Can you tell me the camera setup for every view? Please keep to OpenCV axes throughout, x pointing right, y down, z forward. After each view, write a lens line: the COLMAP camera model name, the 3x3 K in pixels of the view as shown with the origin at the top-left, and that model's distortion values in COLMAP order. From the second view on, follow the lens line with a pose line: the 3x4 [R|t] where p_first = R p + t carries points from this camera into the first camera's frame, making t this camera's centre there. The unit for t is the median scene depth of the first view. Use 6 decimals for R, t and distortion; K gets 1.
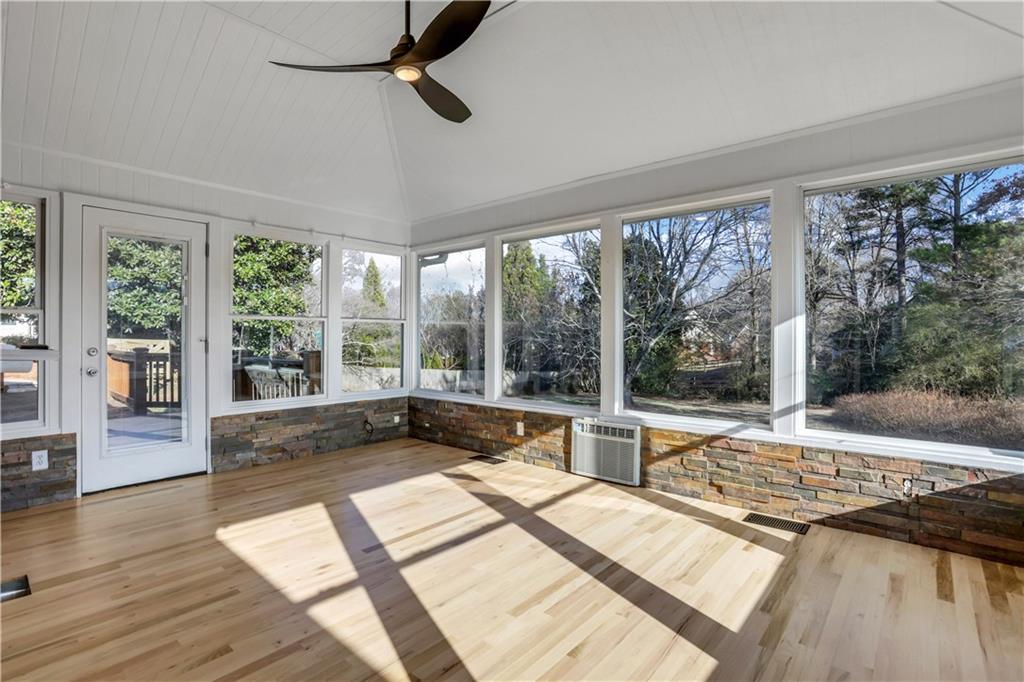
lens RADIAL K [[503.3, 0, 506.9], [0, 503.3, 335.2], [0, 0, 1]] dist [-0.076167, 0.036283]
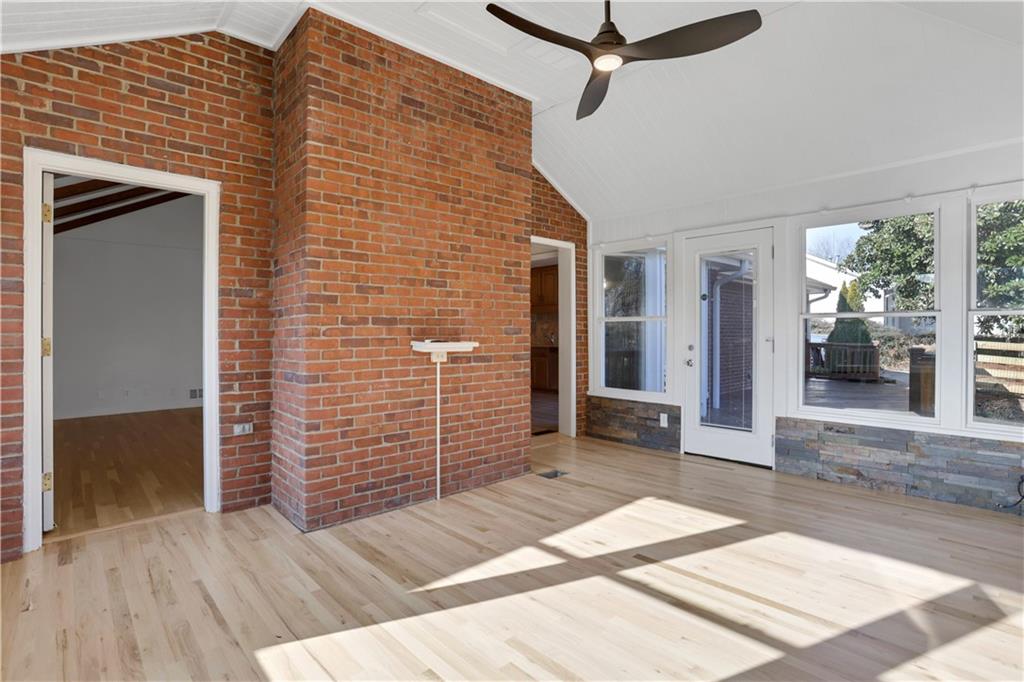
lens RADIAL K [[503.3, 0, 506.9], [0, 503.3, 335.2], [0, 0, 1]] dist [-0.076167, 0.036283]
pose [[-0.114414, 0.003940, -0.993425, 0.622403], [0.000355, 0.999992, 0.003925, -0.005506], [0.993433, 0.000096, -0.114415, 0.740032]]
